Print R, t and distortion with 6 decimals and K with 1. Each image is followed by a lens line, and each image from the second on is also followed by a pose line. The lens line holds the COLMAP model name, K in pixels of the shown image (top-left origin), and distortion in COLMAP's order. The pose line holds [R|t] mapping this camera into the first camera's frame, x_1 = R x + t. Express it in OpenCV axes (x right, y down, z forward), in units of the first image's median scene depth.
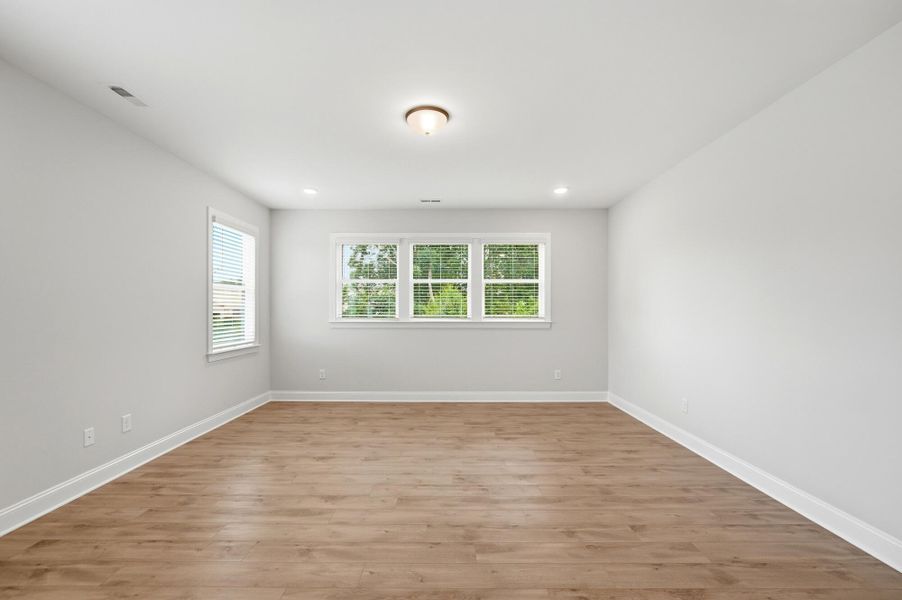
lens RADIAL K [[382.8, 0, 444.8], [0, 382.8, 308.4], [0, 0, 1]] dist [-0.009461, -0.000137]
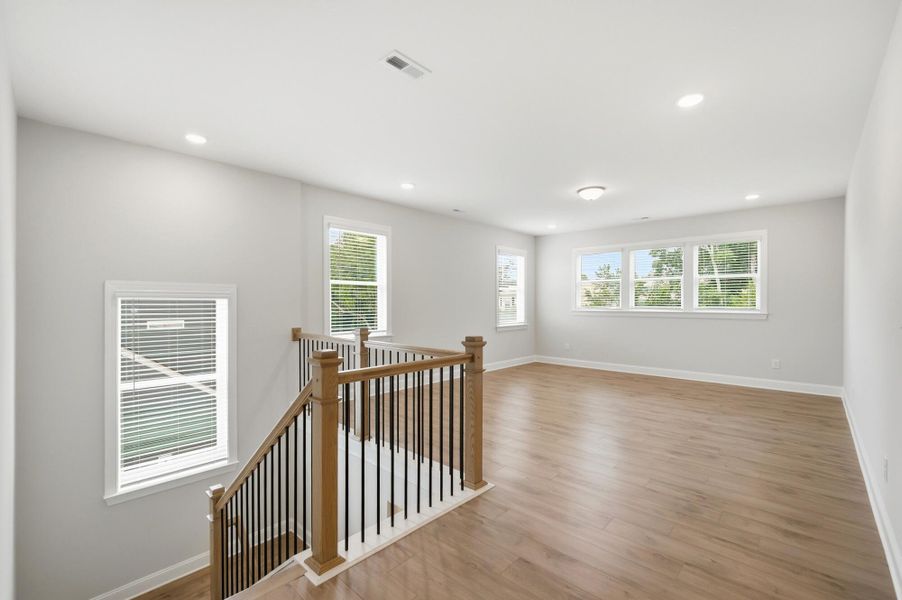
lens RADIAL K [[382.8, 0, 450.4], [0, 382.8, 303.0], [0, 0, 1]] dist [-0.009461, -0.000137]
pose [[0.732001, 0.000790, -0.681303, 0.358937], [0.003871, 0.999978, 0.005318, -0.003126], [0.681293, -0.006530, 0.731982, -0.375850]]
